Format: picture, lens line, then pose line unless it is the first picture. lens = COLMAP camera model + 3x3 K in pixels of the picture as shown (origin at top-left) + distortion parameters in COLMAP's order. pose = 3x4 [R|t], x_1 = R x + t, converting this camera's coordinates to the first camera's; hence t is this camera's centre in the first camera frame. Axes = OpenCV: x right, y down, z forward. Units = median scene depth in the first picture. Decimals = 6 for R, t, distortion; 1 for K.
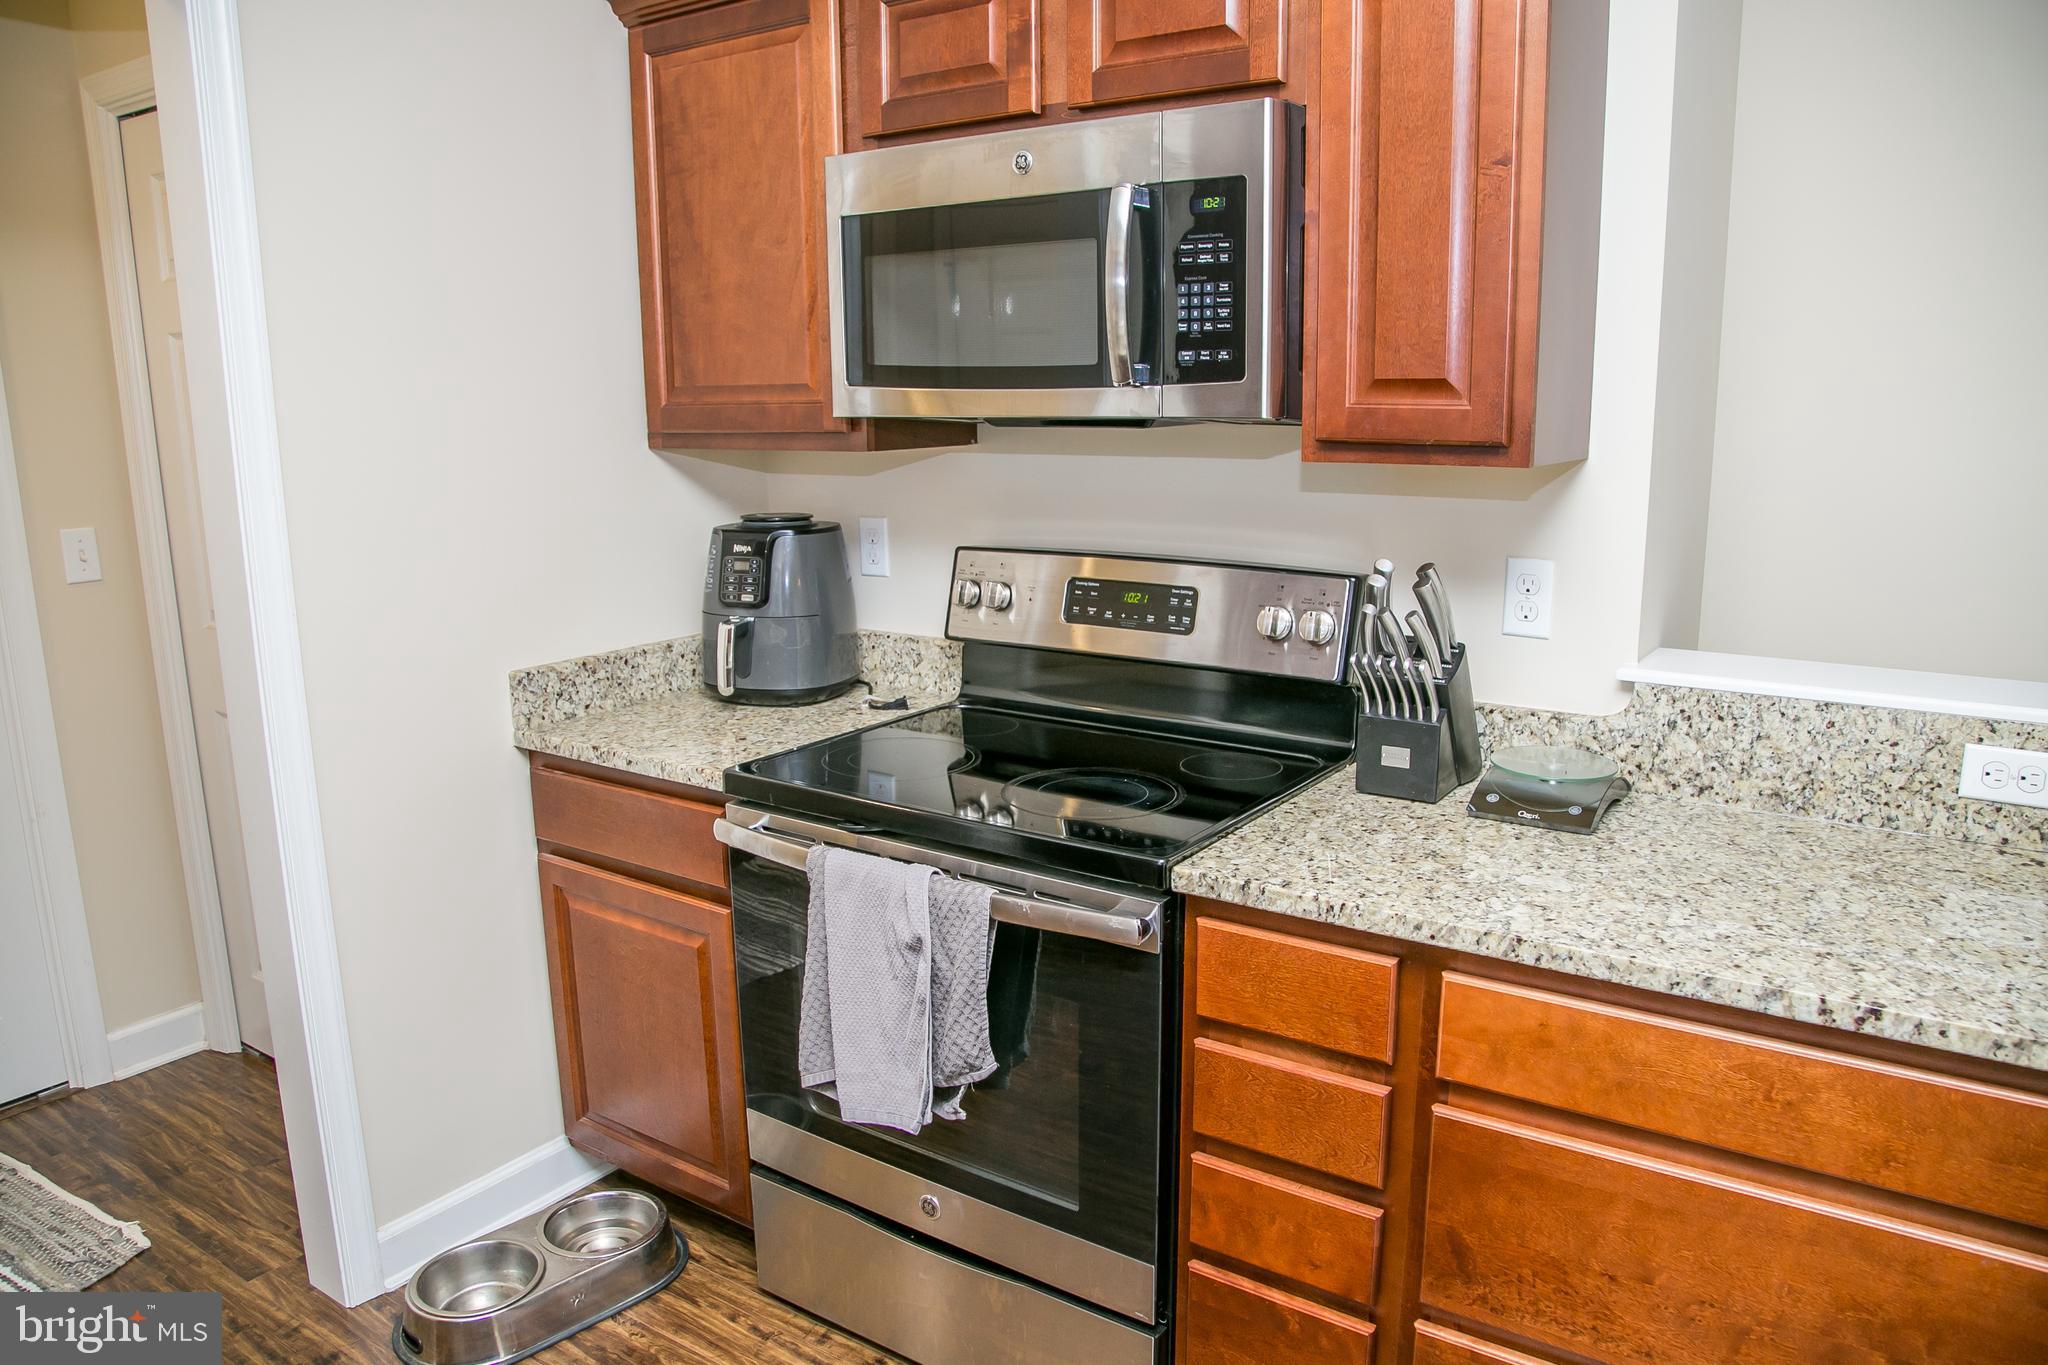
lens RADIAL K [[1412.4, 0, 1026.8], [0, 1412.4, 707.7], [0, 0, 1]] dist [-0.112956, 0.064991]
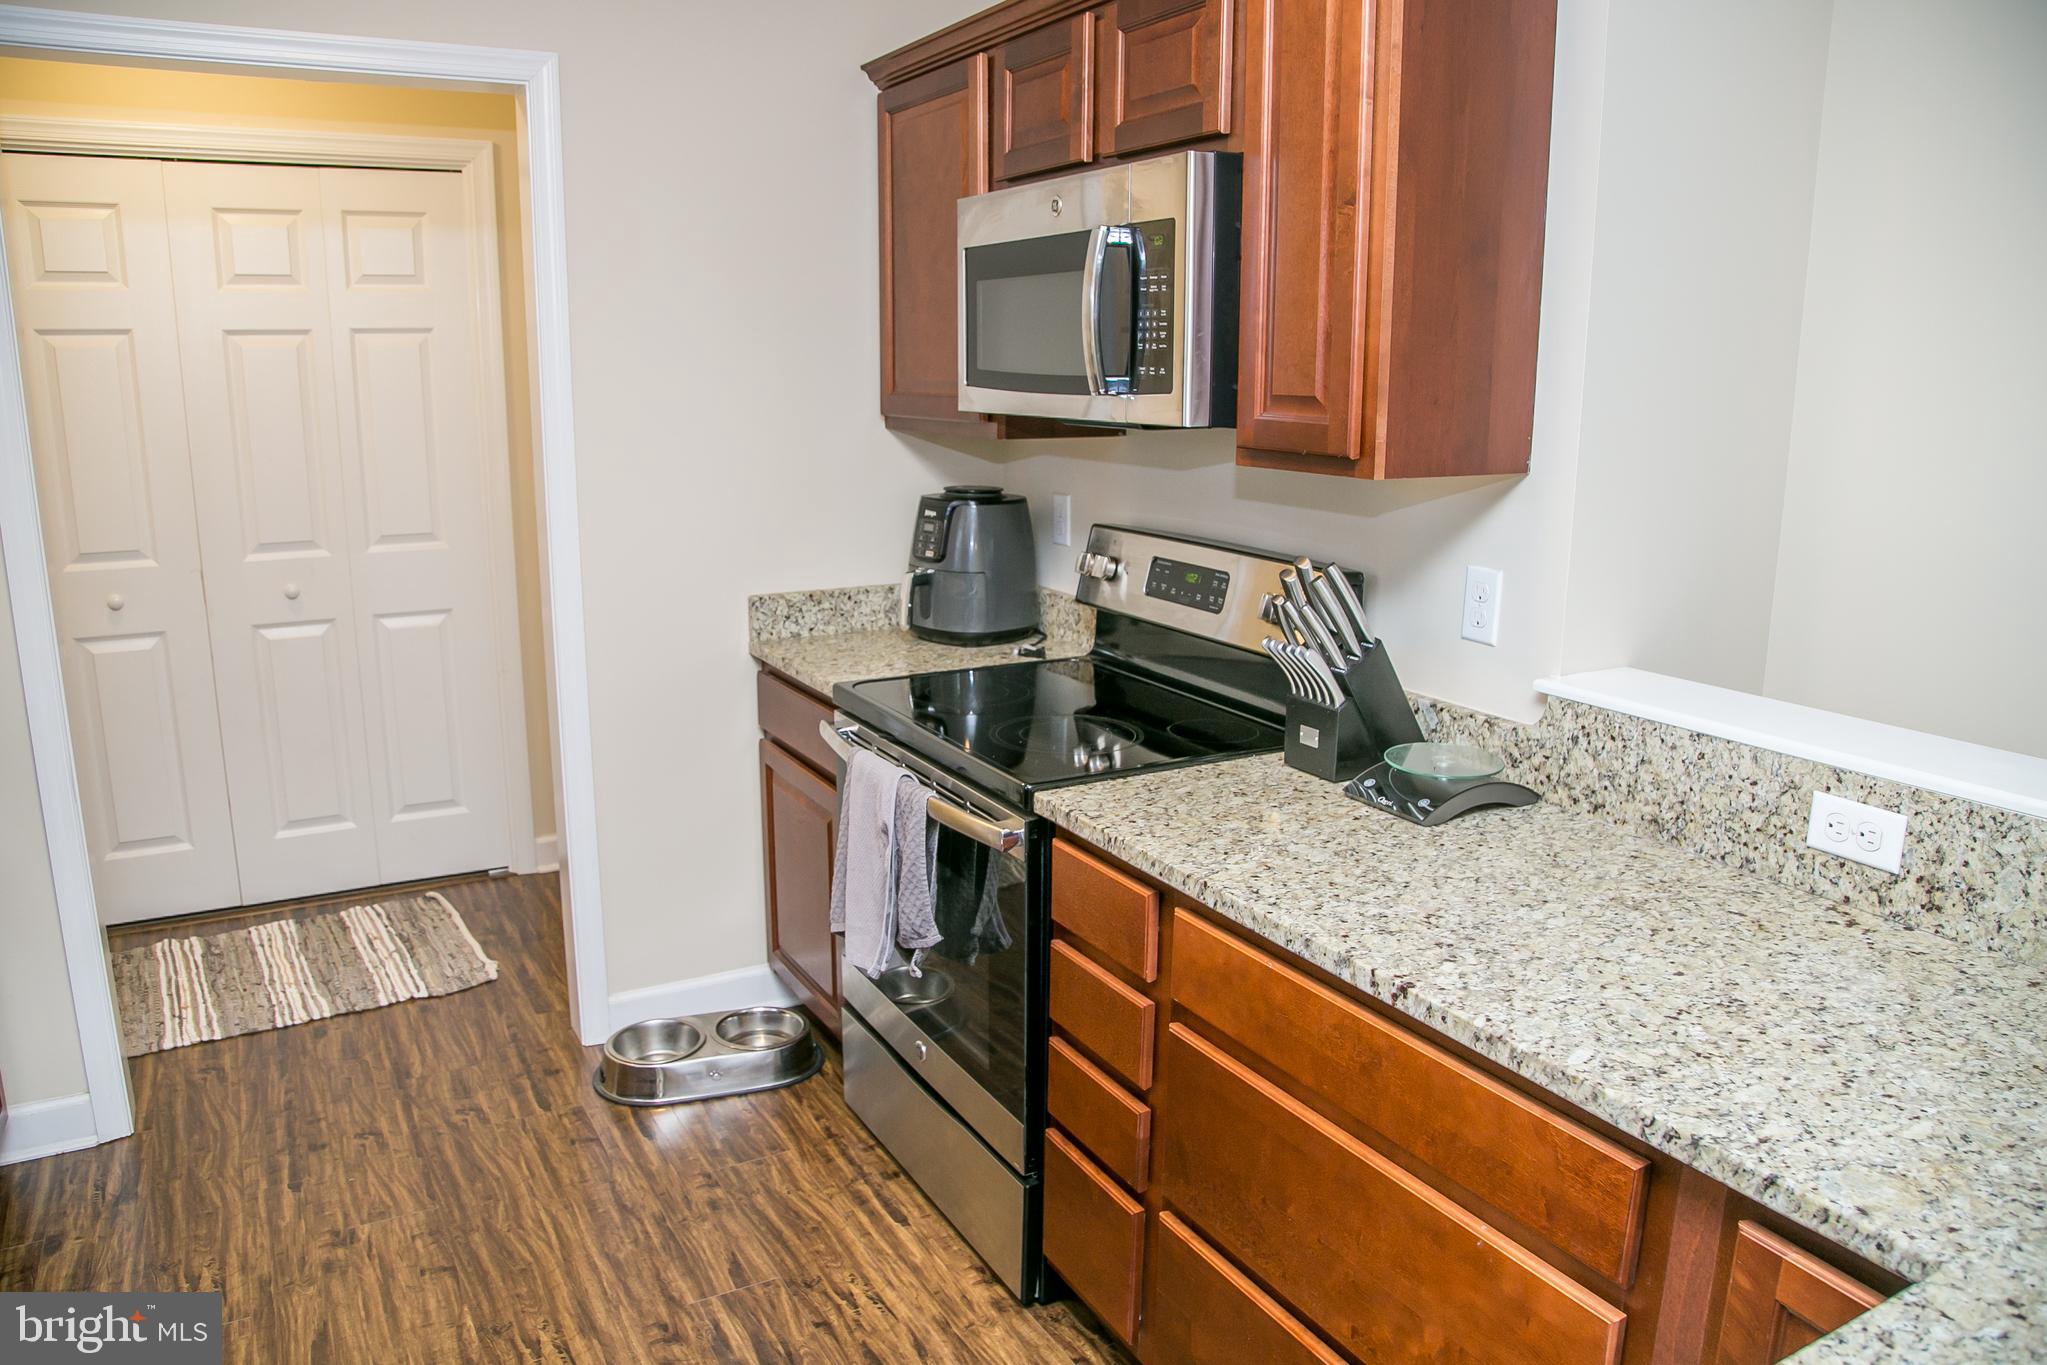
lens RADIAL K [[1424.0, 0, 1036.9], [0, 1424.0, 692.9], [0, 0, 1]] dist [-0.113811, 0.067975]
pose [[0.896713, 0.114922, -0.427434, 0.569481], [-0.111301, 0.993220, 0.033543, -0.012825], [0.428391, 0.017495, 0.903424, -0.104194]]
